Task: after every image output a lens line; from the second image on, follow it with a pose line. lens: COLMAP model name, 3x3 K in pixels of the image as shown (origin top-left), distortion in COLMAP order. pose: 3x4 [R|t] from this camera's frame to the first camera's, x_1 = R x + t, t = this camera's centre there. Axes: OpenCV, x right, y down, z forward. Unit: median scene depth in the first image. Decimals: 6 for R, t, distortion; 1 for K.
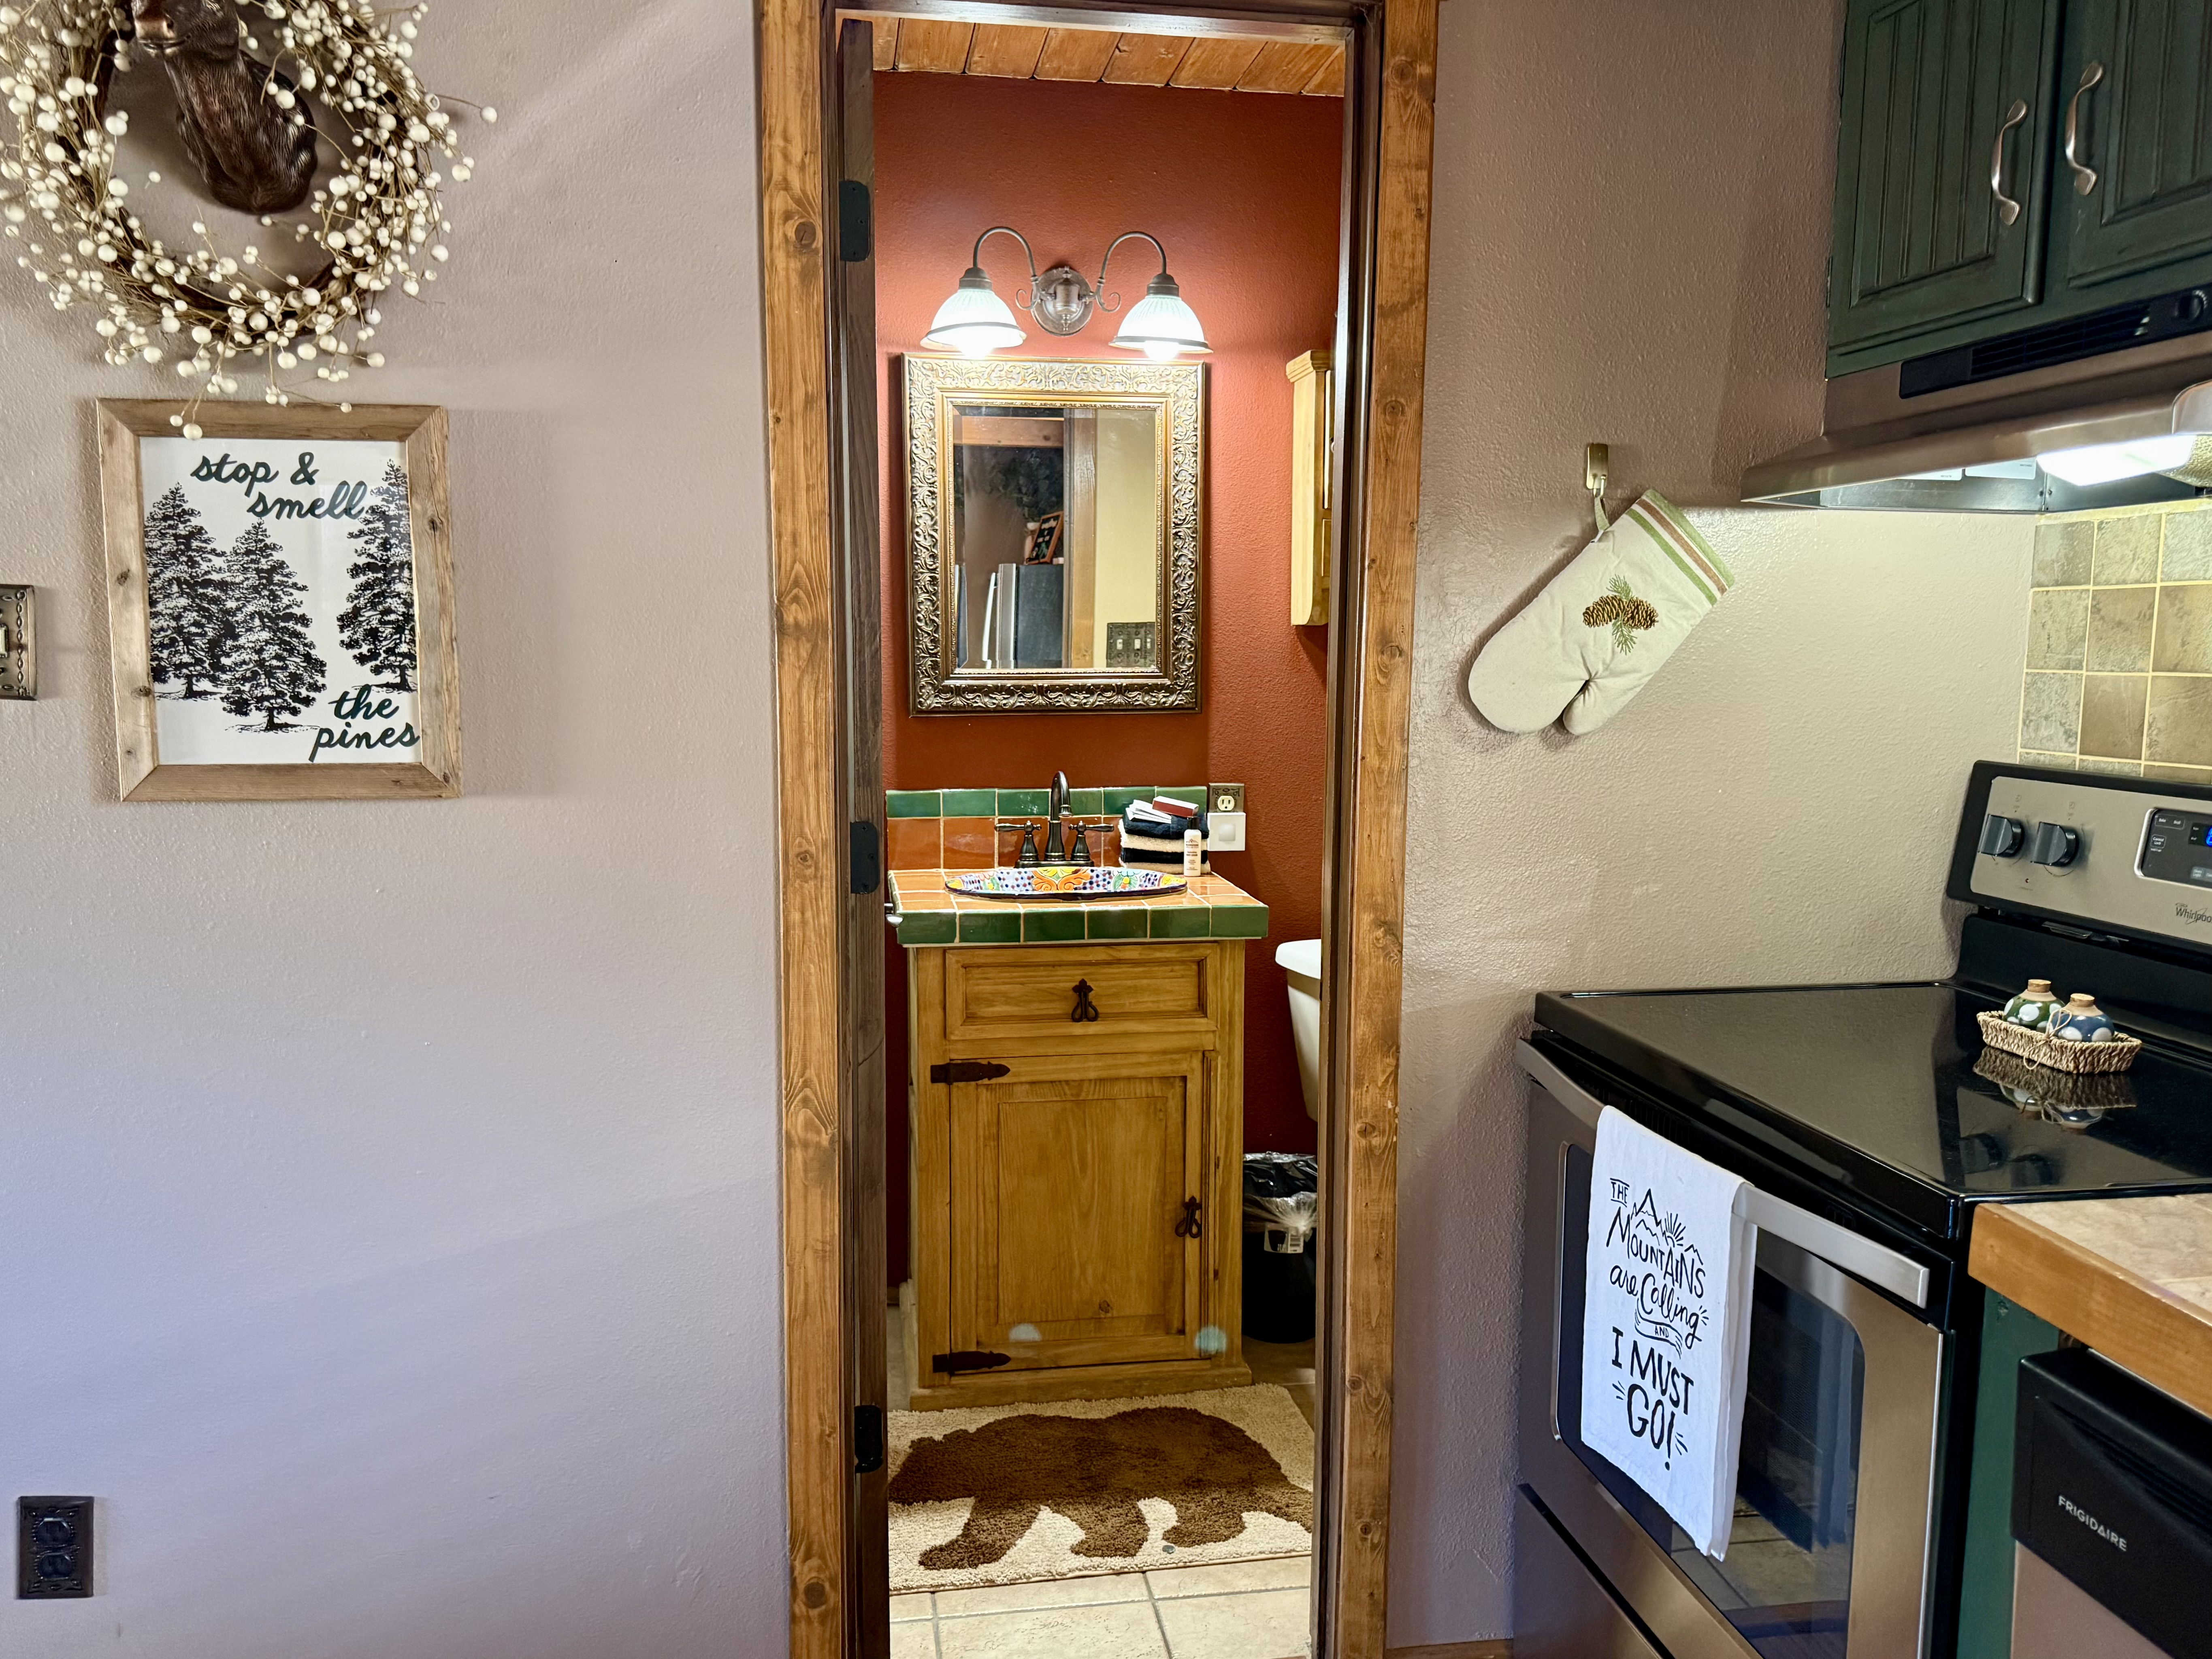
lens RADIAL K [[1701.1, 0, 1106.0], [0, 1701.1, 829.5], [0, 0, 1]] dist [0.134663, -0.257191]
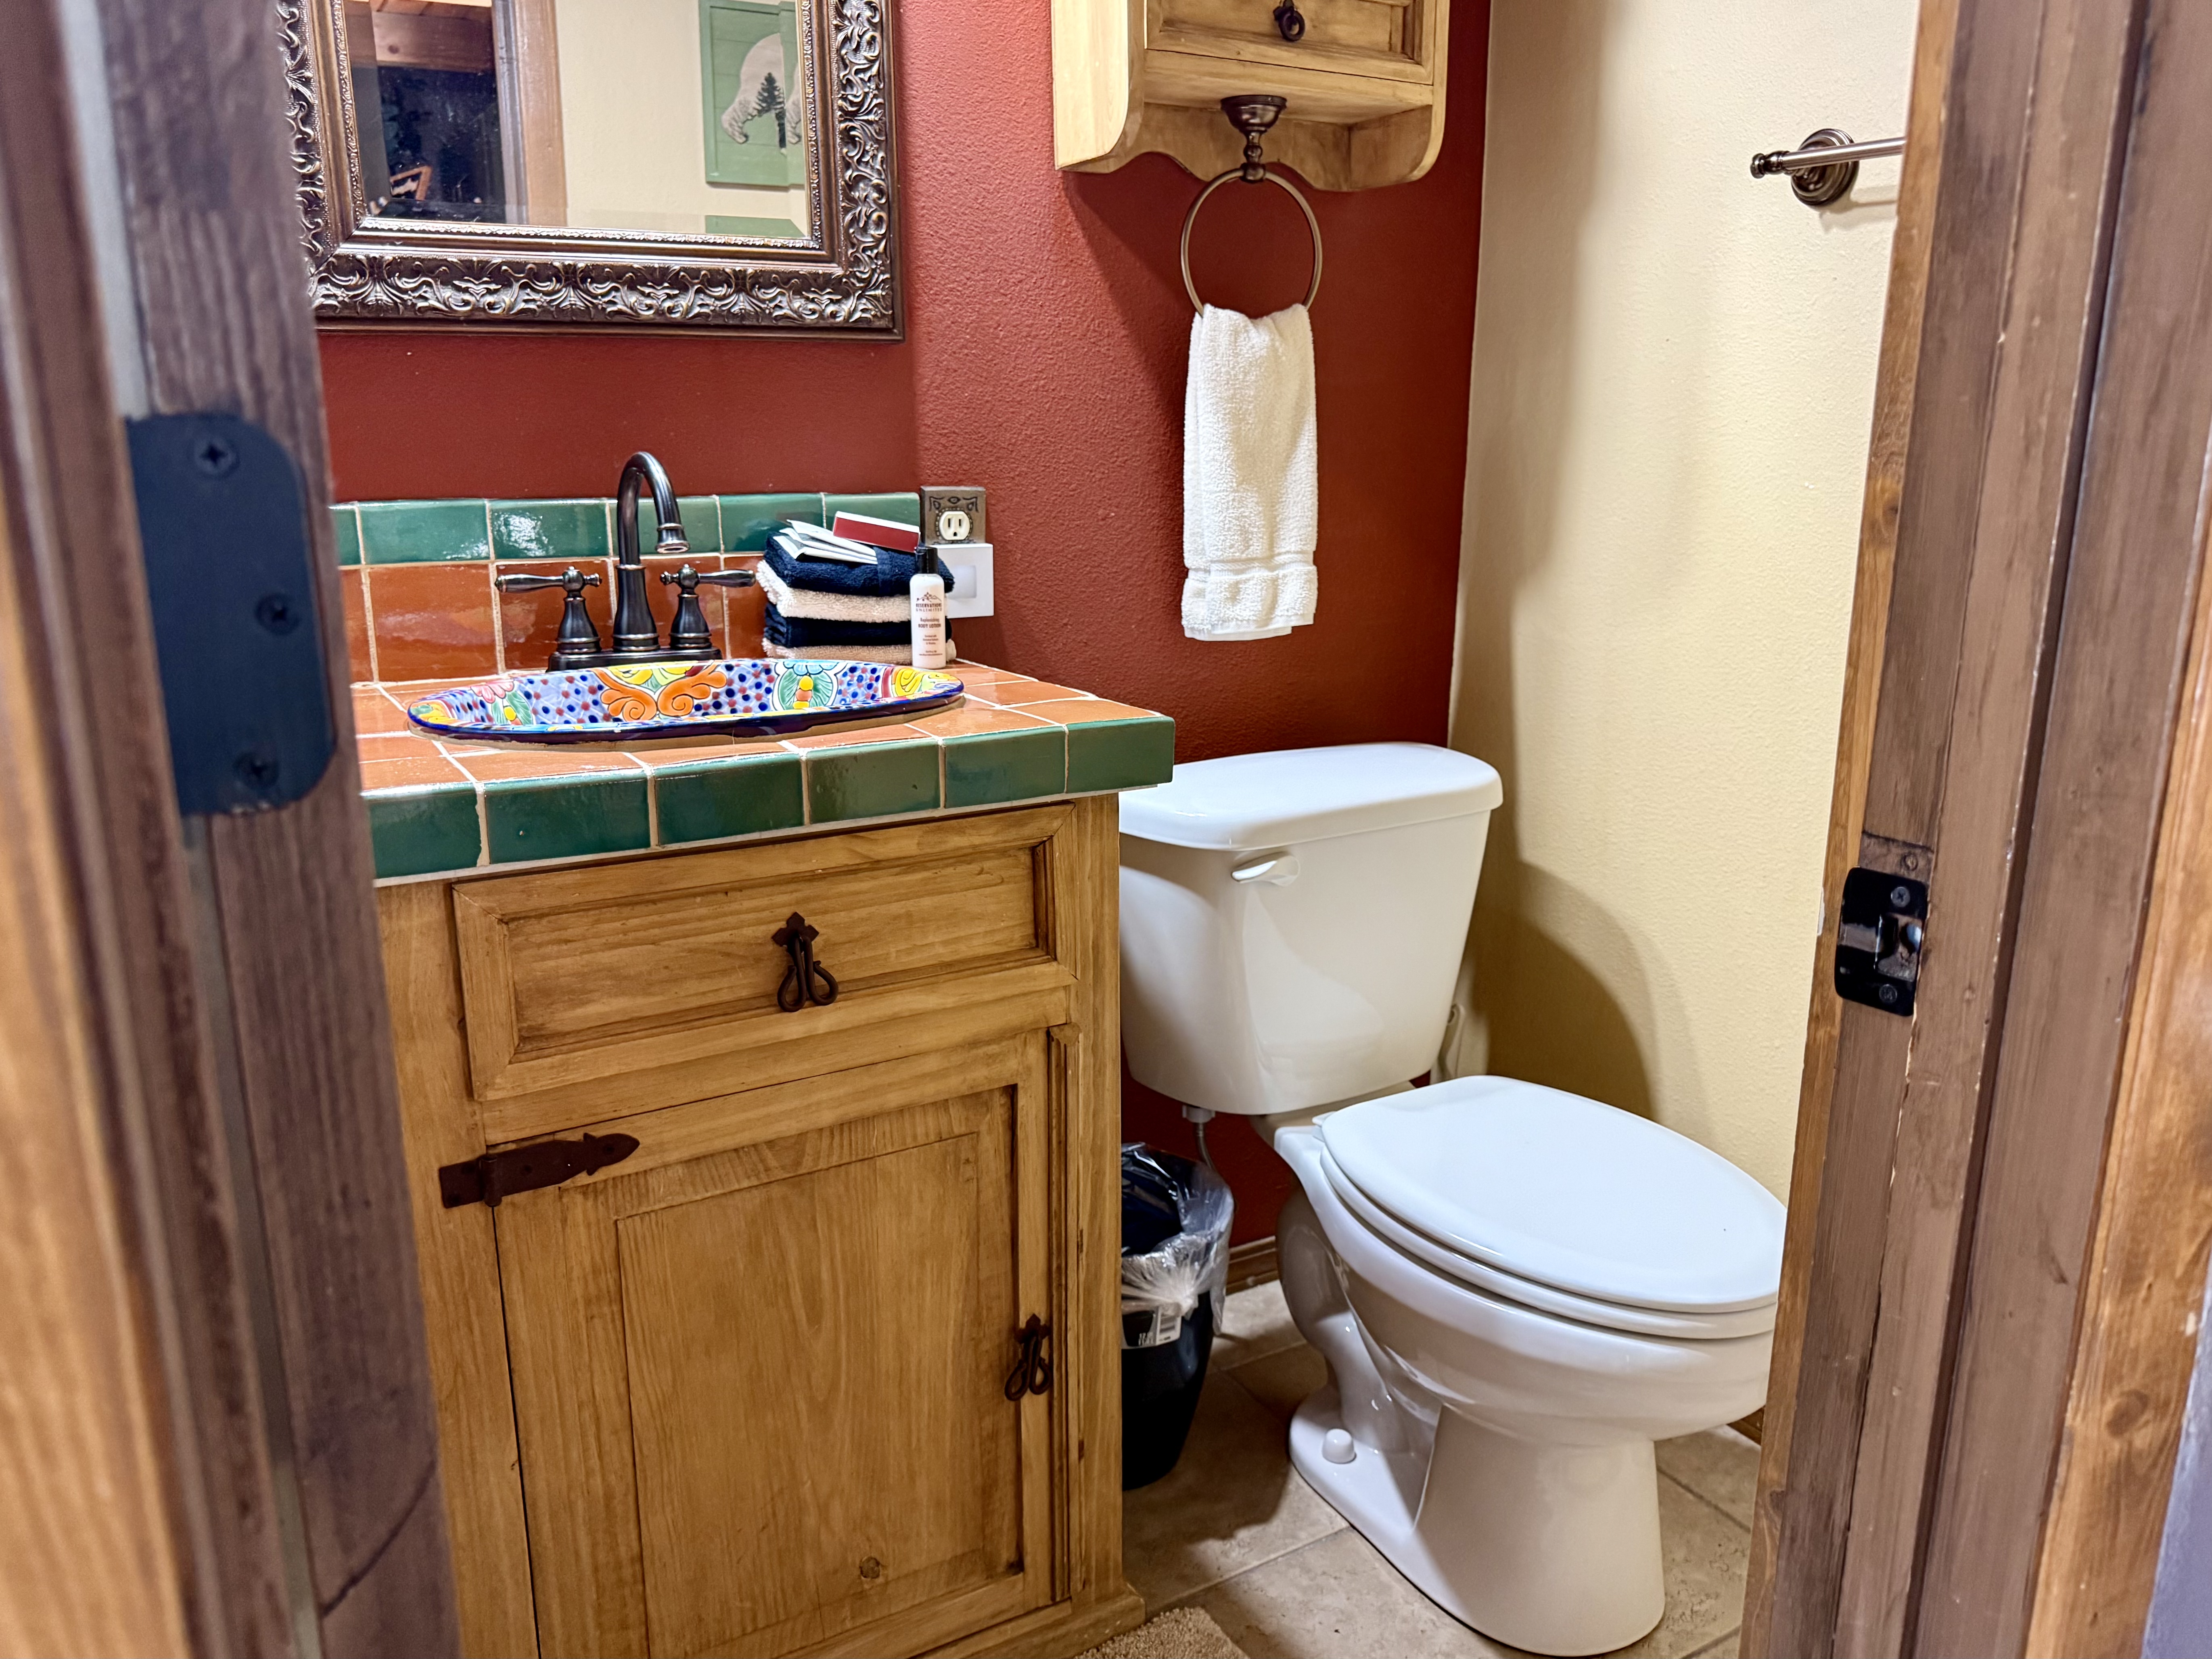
lens RADIAL K [[1640.3, 0, 1110.5], [0, 1640.3, 854.0], [0, 0, 1]] dist [0.155818, -0.292545]
pose [[0.933192, -0.097670, 0.345851, -0.082664], [0.049687, 0.988183, 0.145000, 0.015375], [-0.355926, -0.118128, 0.927018, 0.578063]]
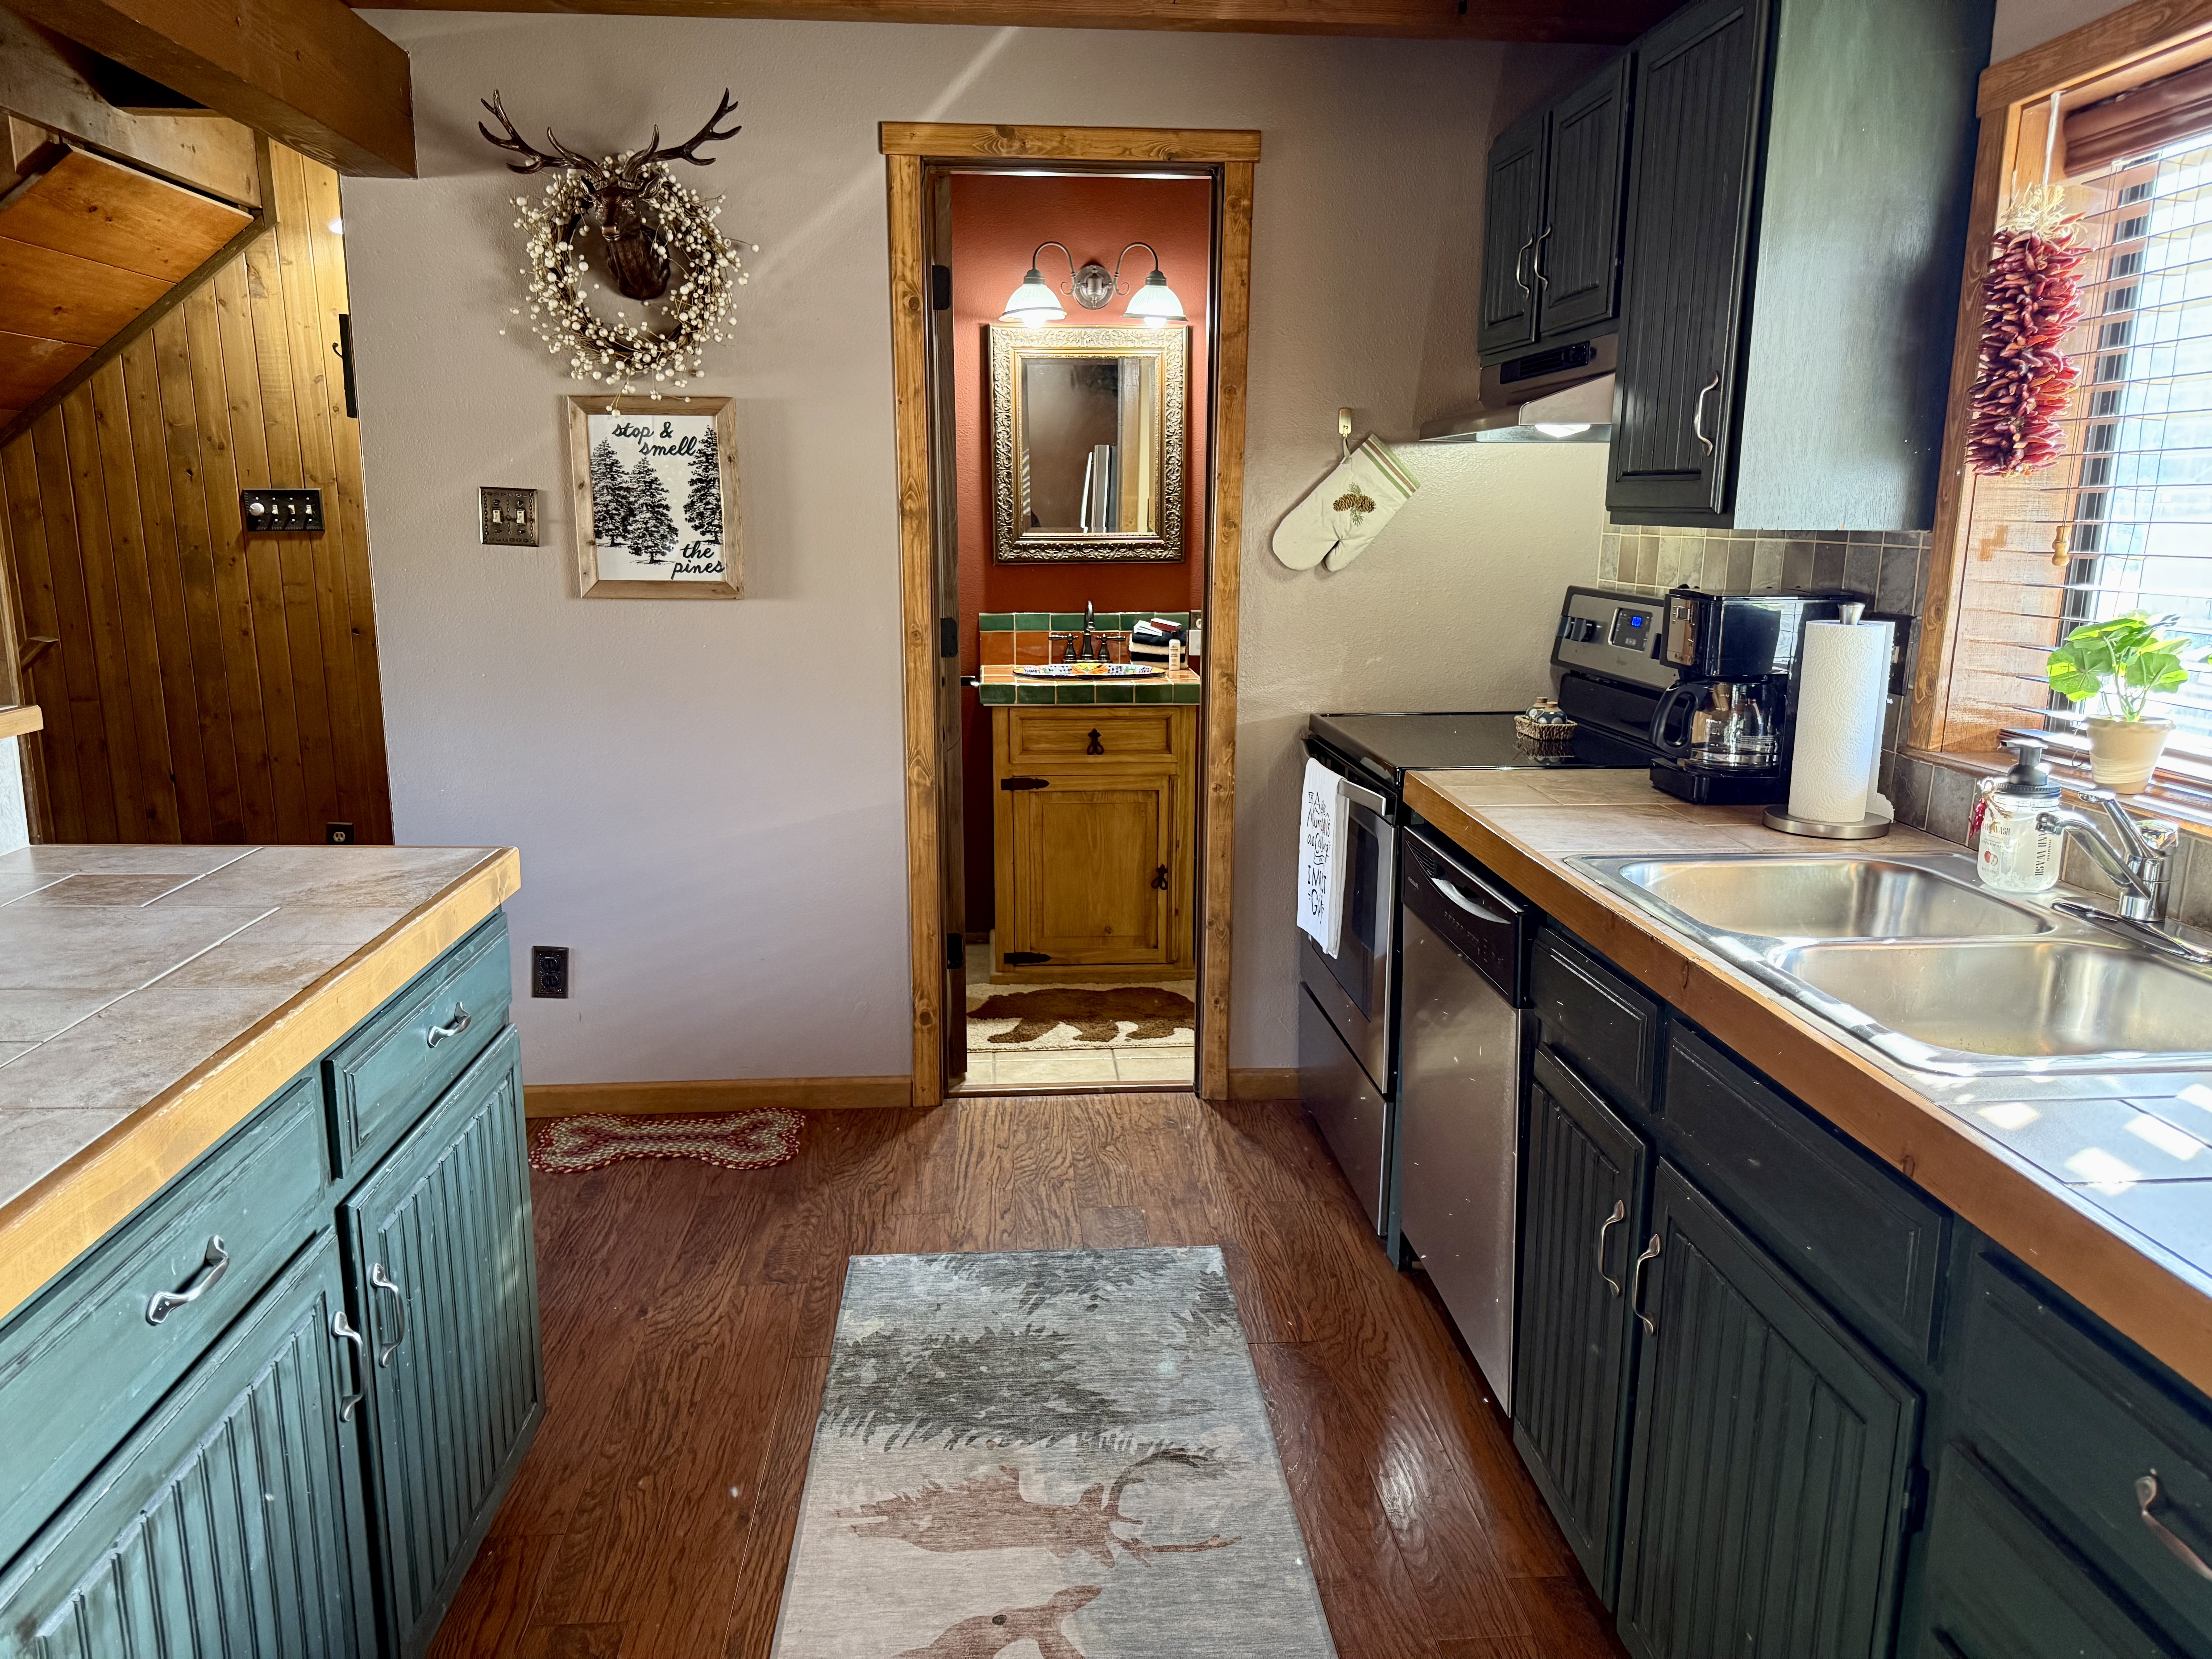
lens RADIAL K [[1640.2, 0, 1110.5], [0, 1640.2, 854.0], [0, 0, 1]] dist [0.155818, -0.292545]
pose [[0.996467, 0.017451, -0.082146, 0.132151], [-0.009223, 0.994996, 0.099493, 0.050825], [0.083472, -0.098384, 0.991642, -0.563091]]
